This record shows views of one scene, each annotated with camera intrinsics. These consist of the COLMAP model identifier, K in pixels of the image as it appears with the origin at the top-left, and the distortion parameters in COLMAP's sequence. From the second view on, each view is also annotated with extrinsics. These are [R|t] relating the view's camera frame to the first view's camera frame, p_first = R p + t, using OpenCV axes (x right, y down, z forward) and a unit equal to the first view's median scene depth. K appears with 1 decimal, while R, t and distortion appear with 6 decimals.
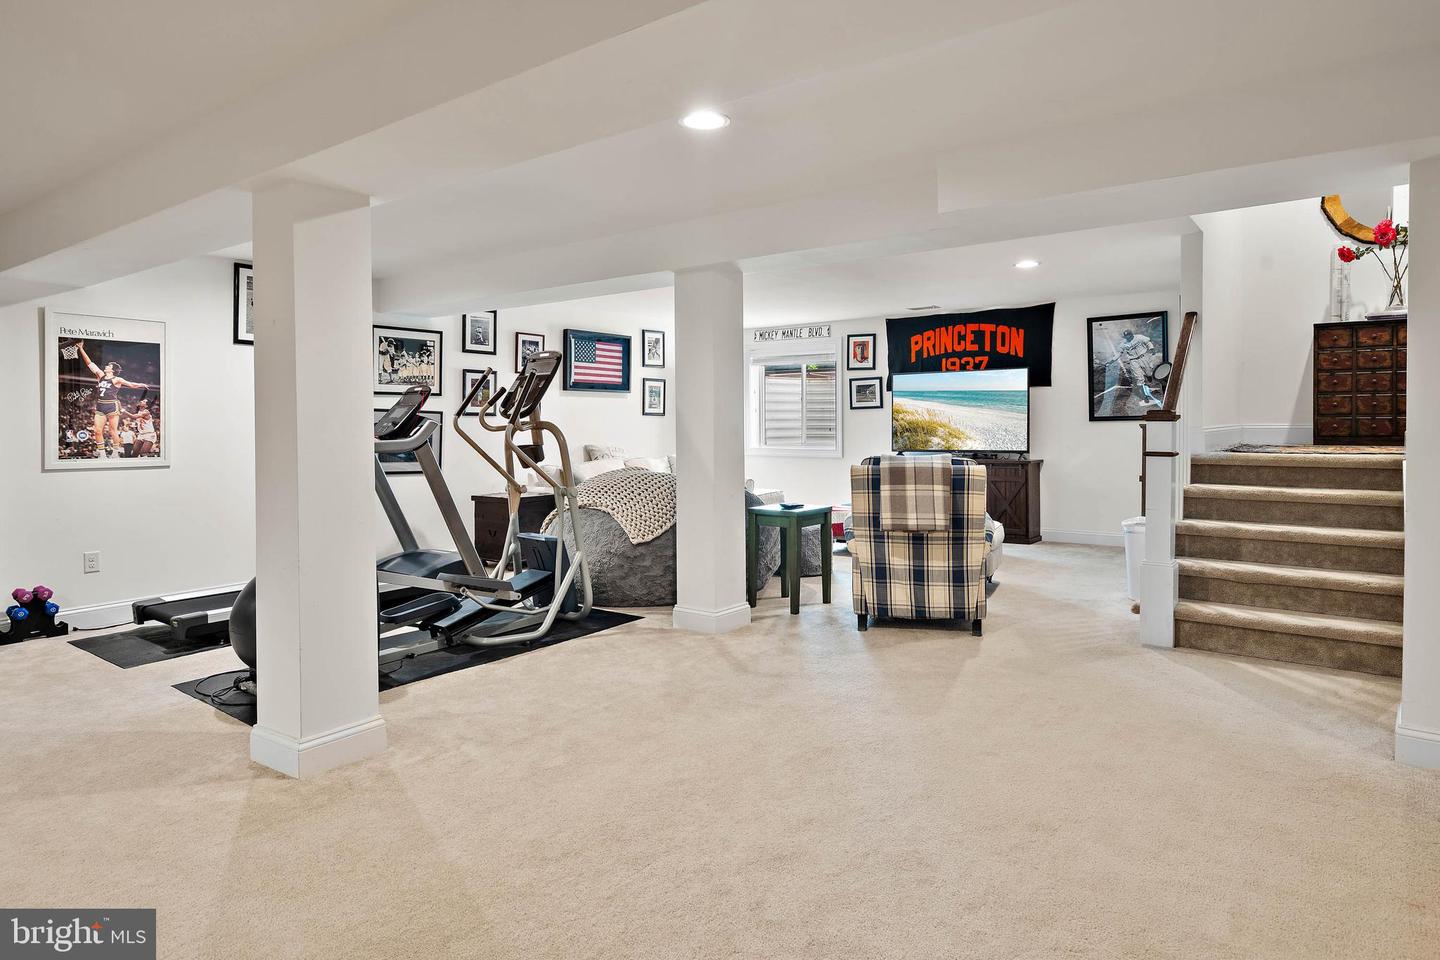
lens RADIAL K [[833.9, 0, 750.9], [0, 833.9, 426.0], [0, 0, 1]] dist [0.008843, -0.001894]
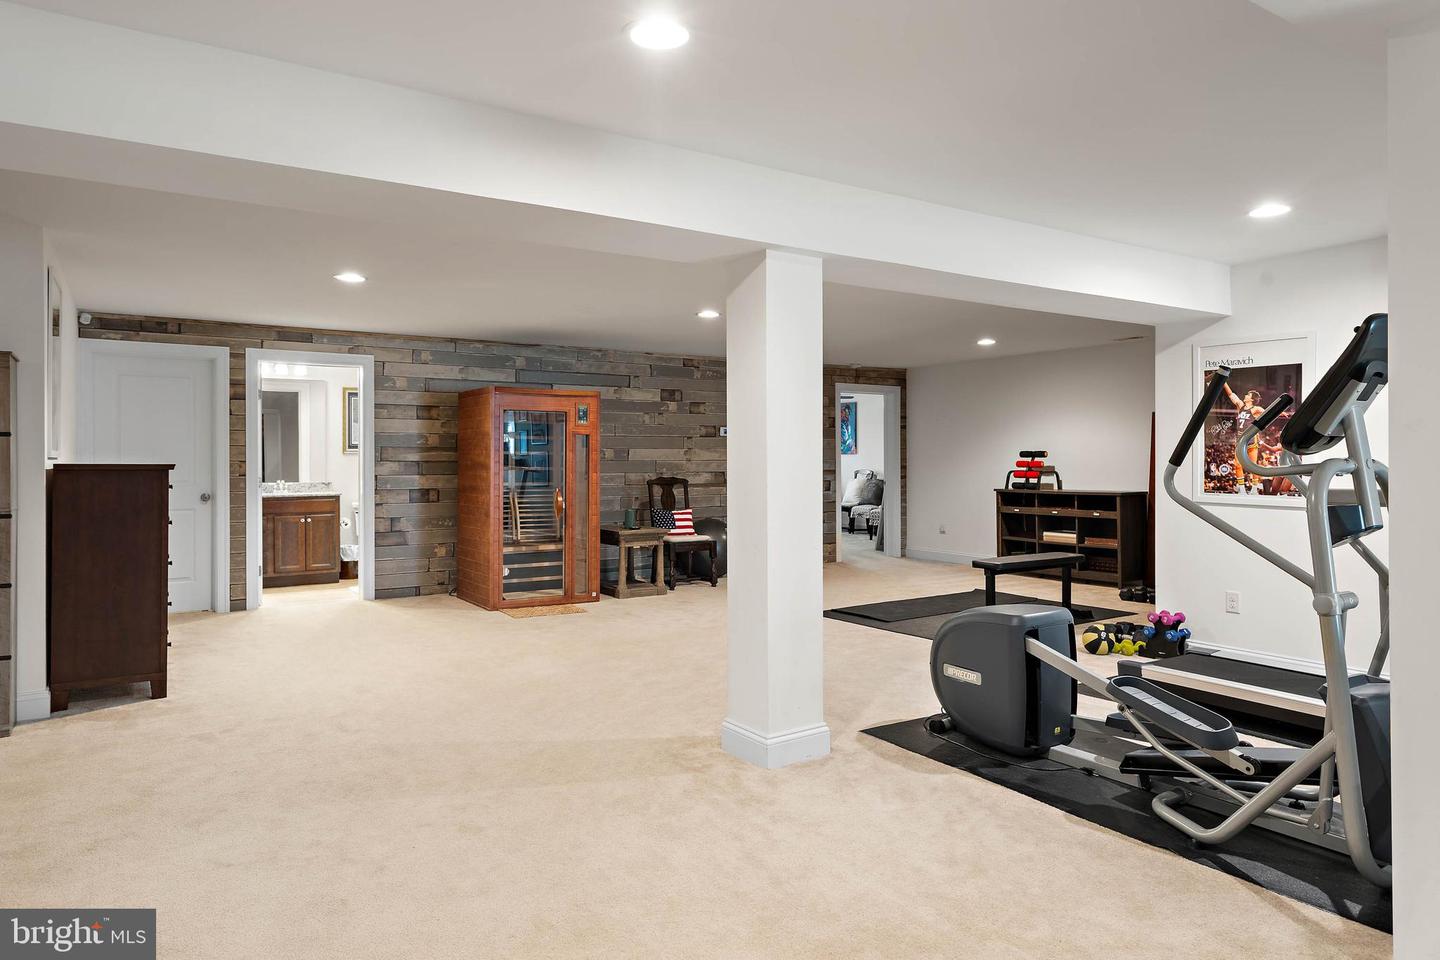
lens RADIAL K [[914.8, 0, 735.1], [0, 914.8, 453.5], [0, 0, 1]] dist [0.003125, 0.000598]
pose [[-0.356415, -0.002485, -0.934325, 0.387367], [-0.008096, 0.999967, 0.000429, -0.002742], [0.934293, 0.007718, -0.356423, 0.834642]]
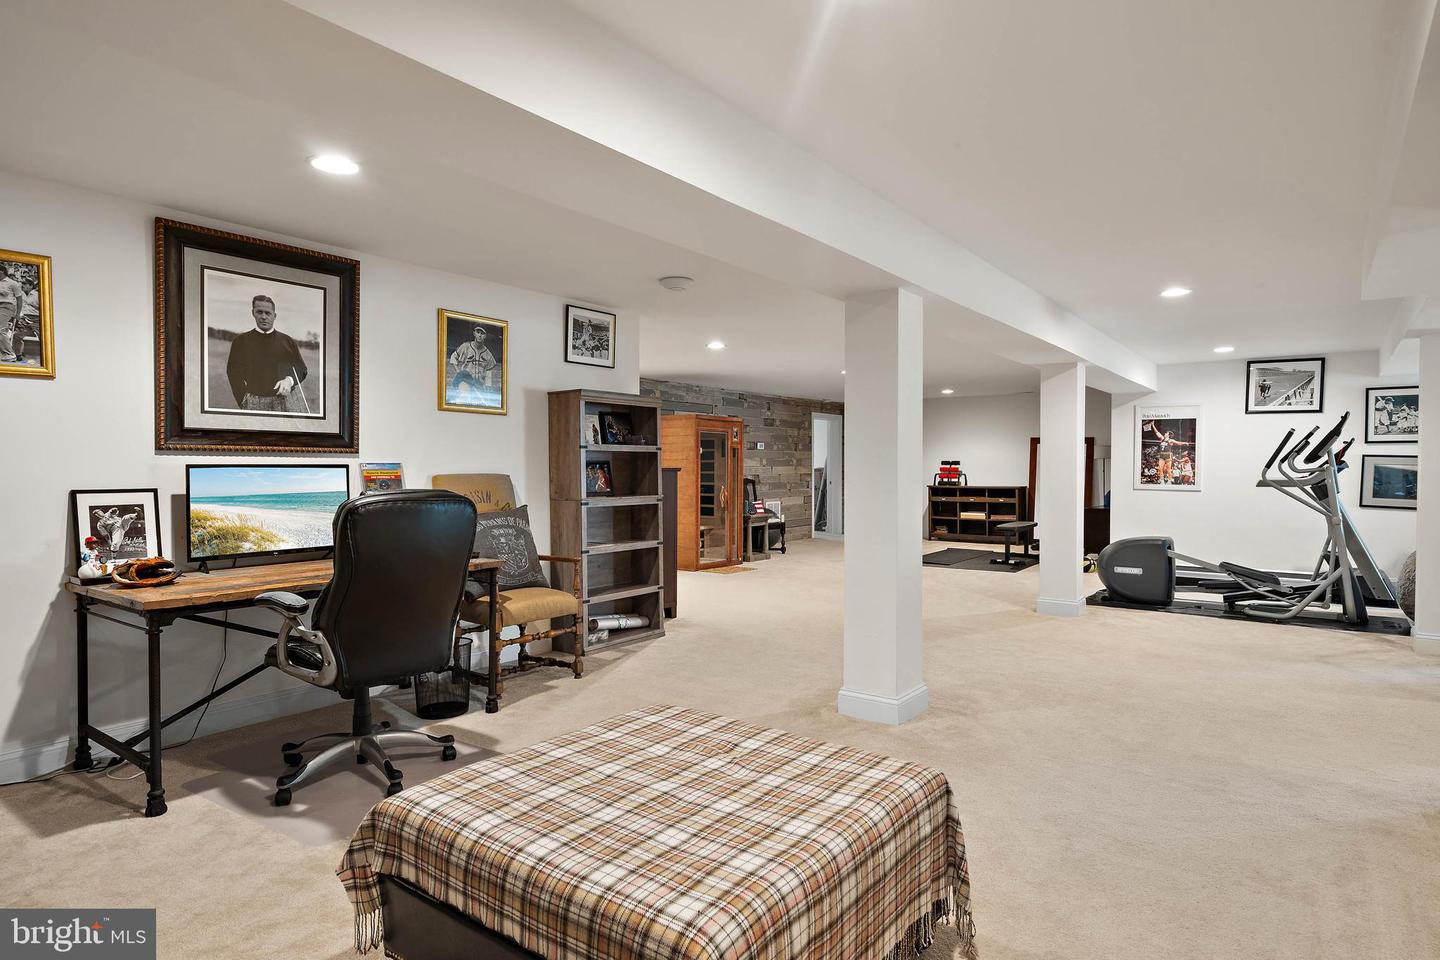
lens RADIAL K [[833.9, 0, 717.4], [0, 833.9, 481.3], [0, 0, 1]] dist [0.008843, -0.001894]
pose [[0.001922, 0.021000, -0.999778, 1.039399], [-0.012273, 0.999705, 0.020974, 0.005948], [0.999923, 0.012230, 0.002179, 0.029250]]
